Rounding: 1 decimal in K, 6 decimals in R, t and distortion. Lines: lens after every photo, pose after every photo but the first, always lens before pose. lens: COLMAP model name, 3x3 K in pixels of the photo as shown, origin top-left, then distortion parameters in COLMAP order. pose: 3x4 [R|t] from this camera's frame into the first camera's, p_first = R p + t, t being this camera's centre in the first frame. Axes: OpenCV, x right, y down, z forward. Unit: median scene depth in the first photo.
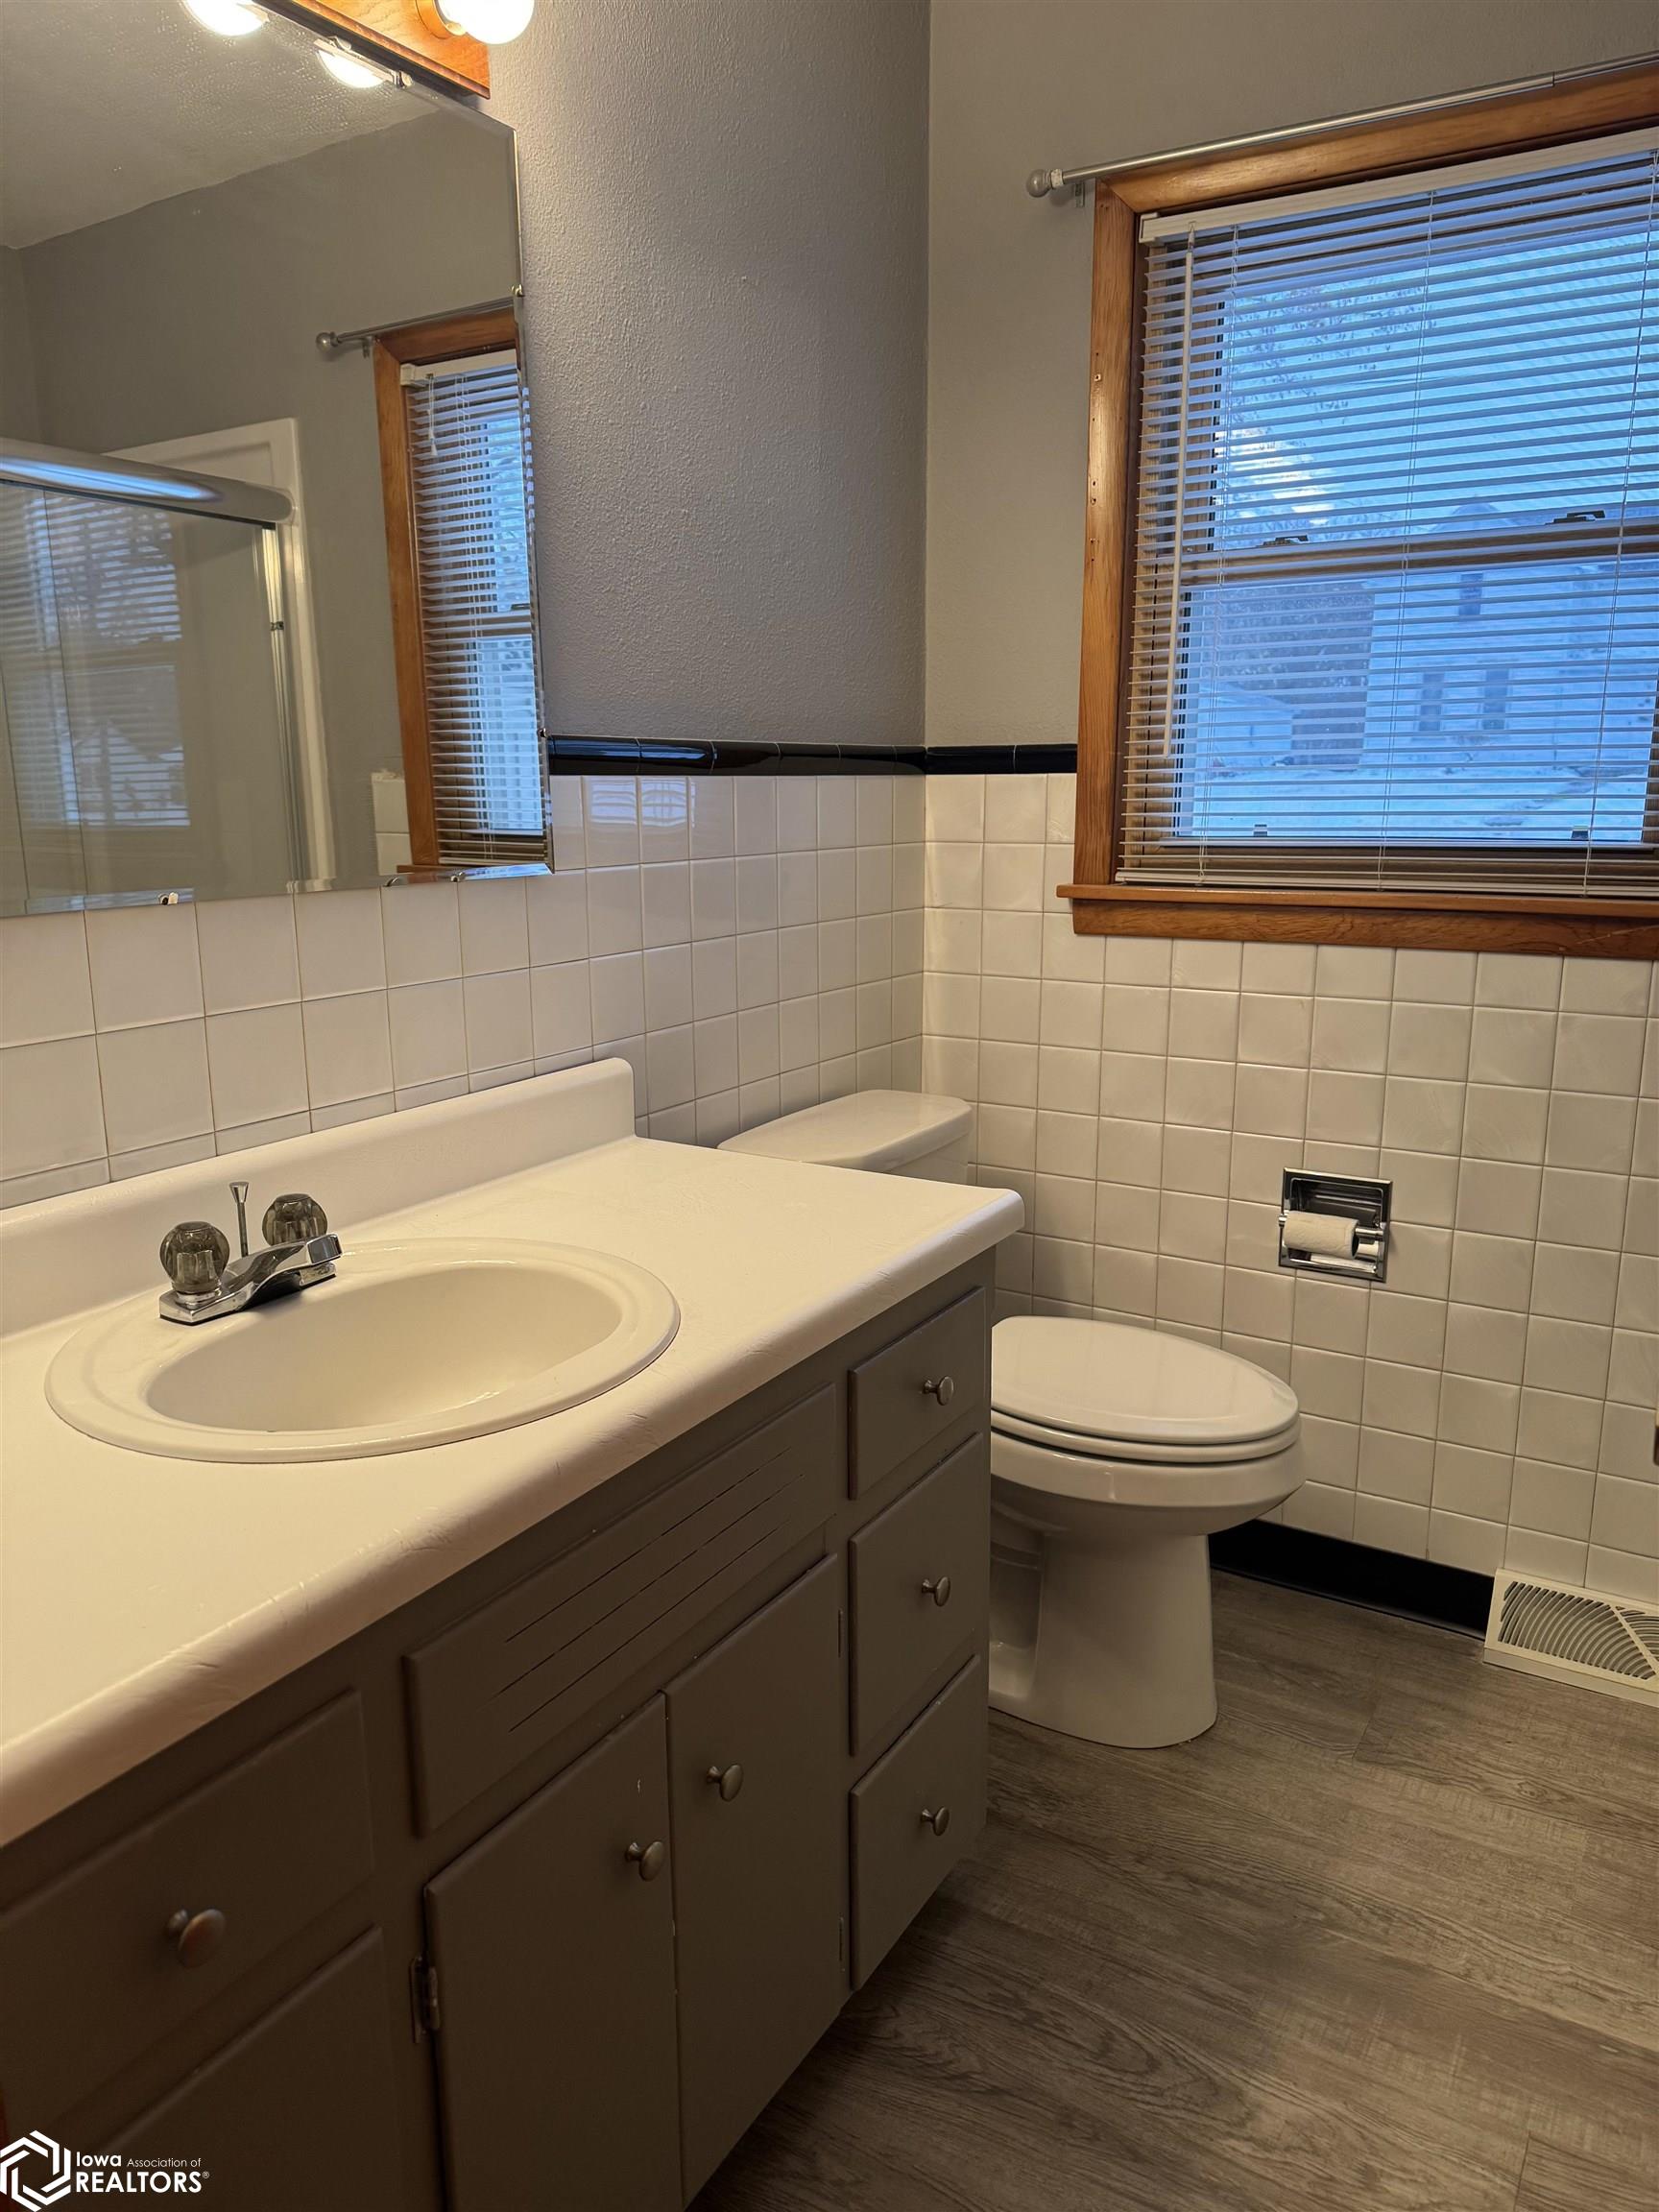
lens RADIAL K [[1555.5, 0, 829.5], [0, 1555.5, 1106.0], [0, 0, 1]] dist [-0.001492, -0.008859]
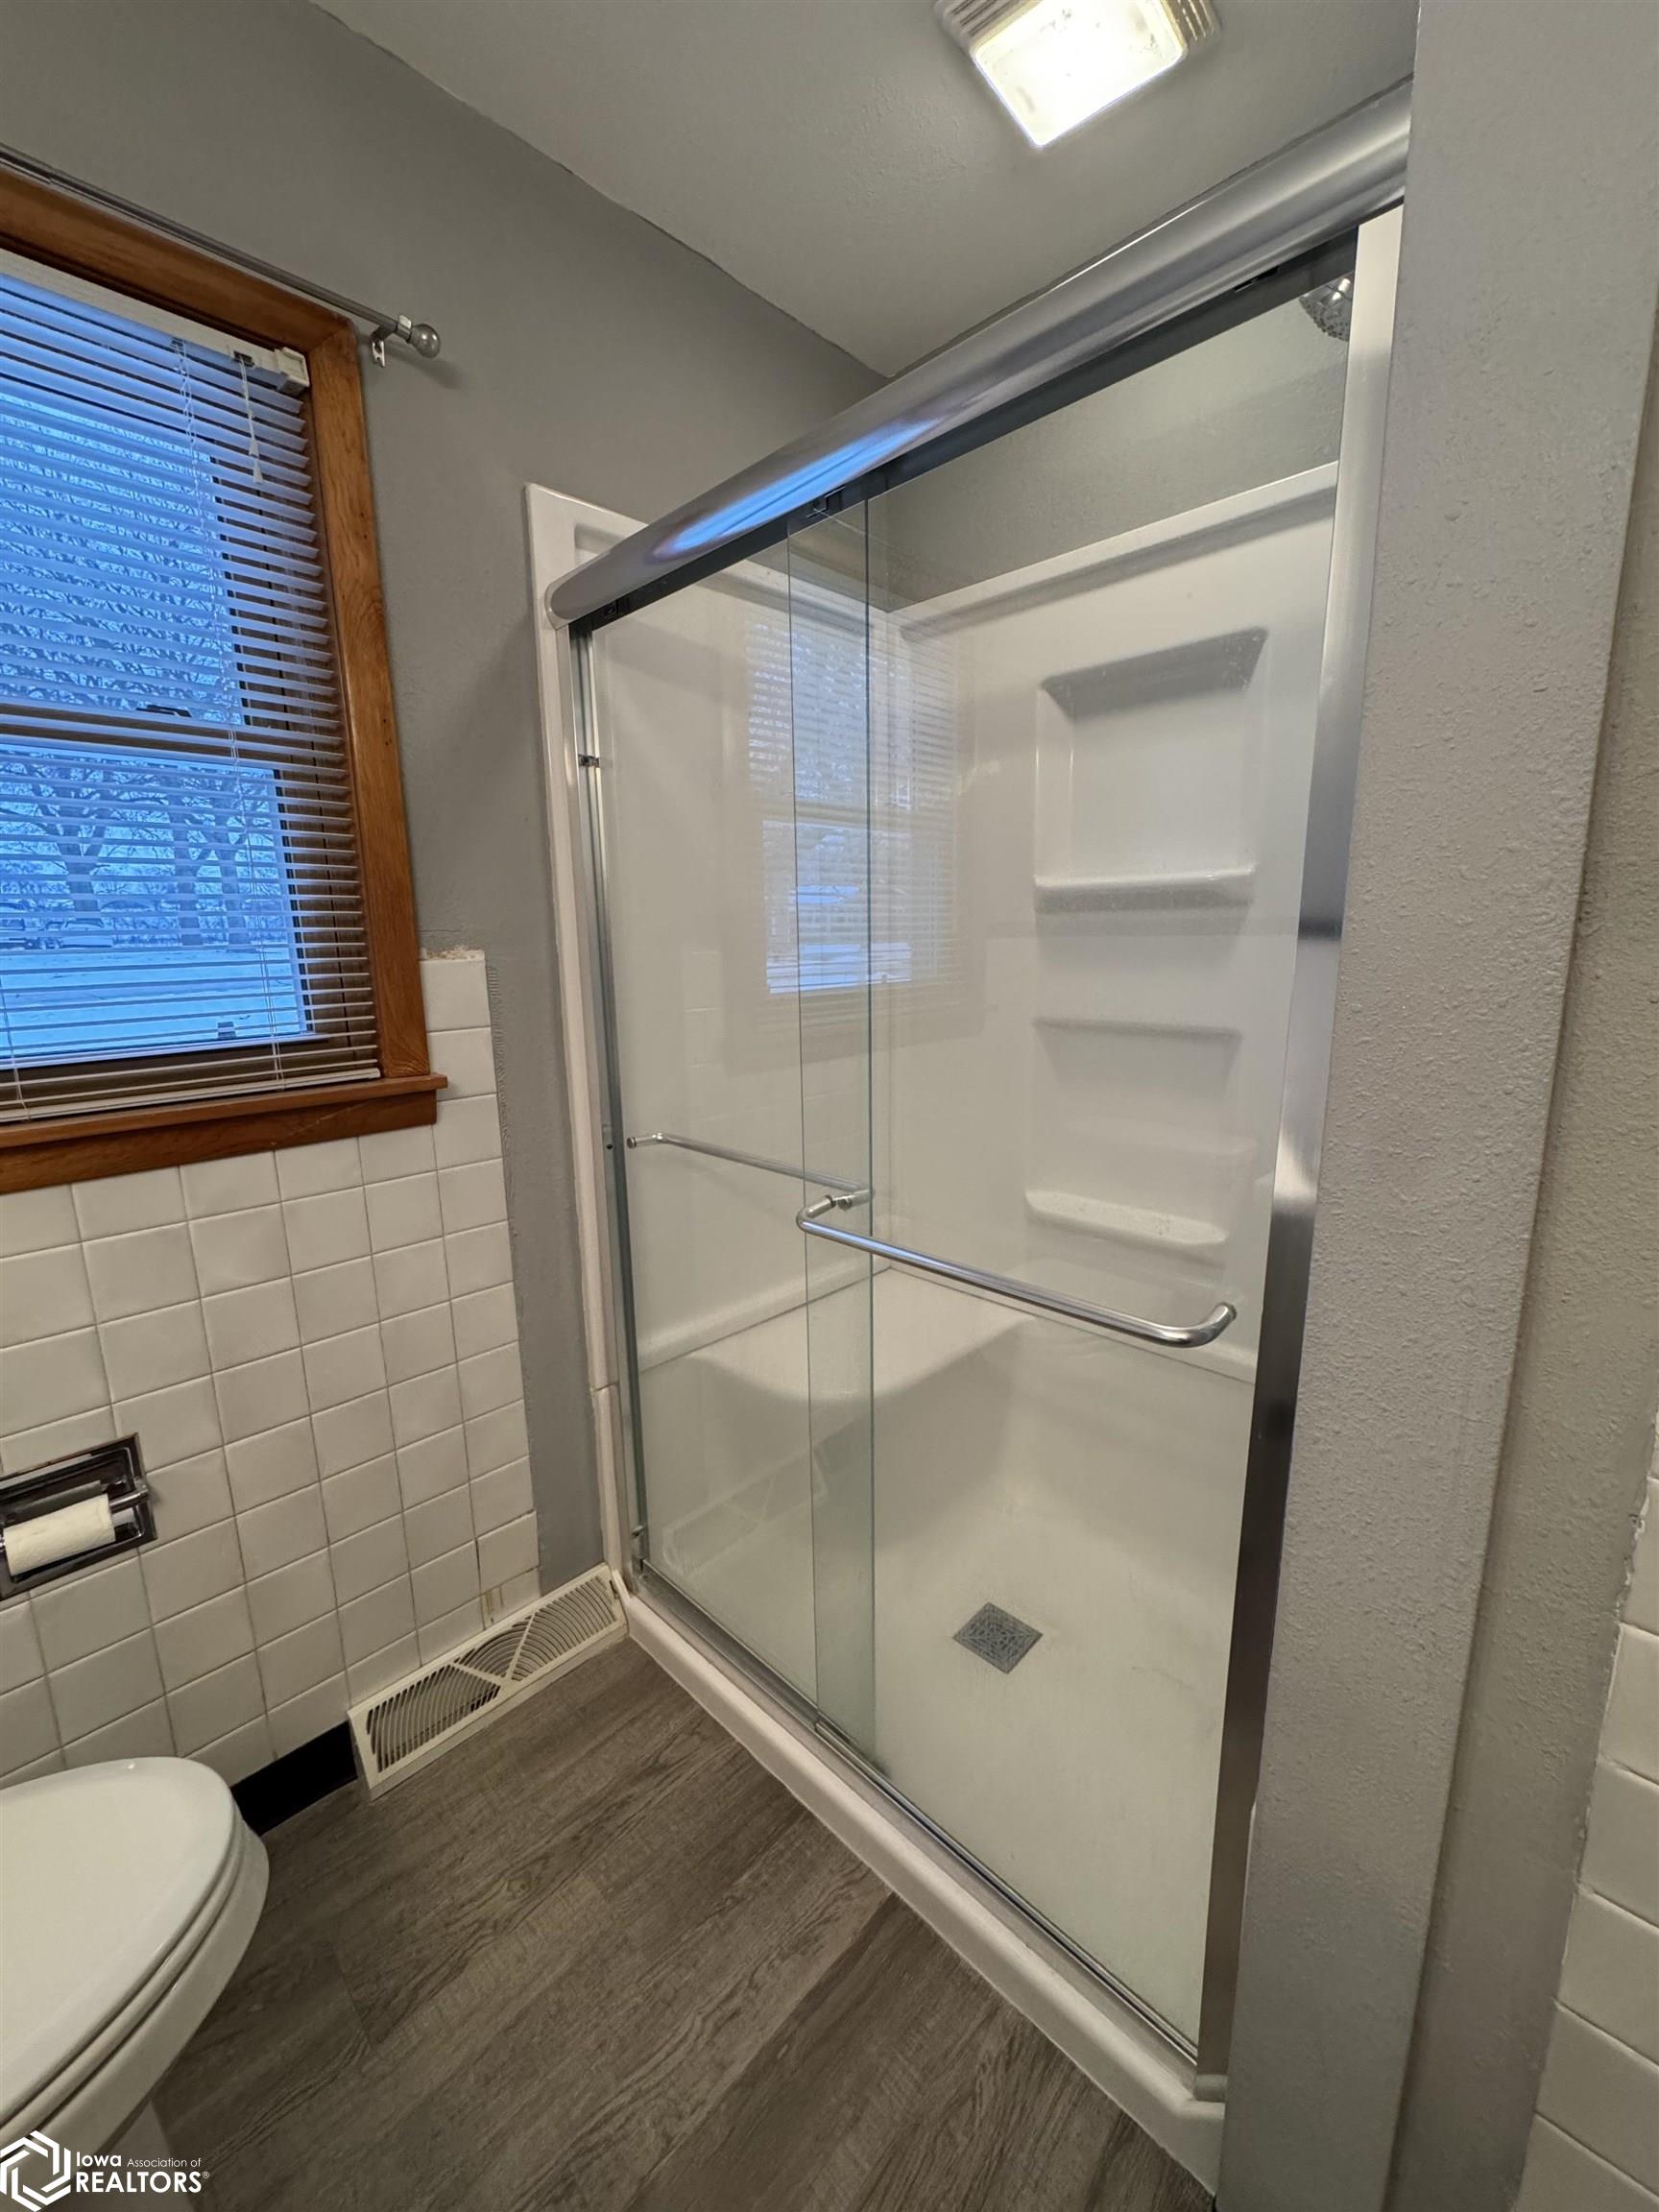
lens RADIAL K [[866.9, 0, 832.6], [0, 866.9, 1098.6], [0, 0, 1]] dist [-0.013891, 0.000289]
pose [[0.223048, -0.176244, 0.958743, 0.016345], [0.222292, 0.966803, 0.126010, -0.113893], [-0.949124, 0.185014, 0.254821, 0.482758]]
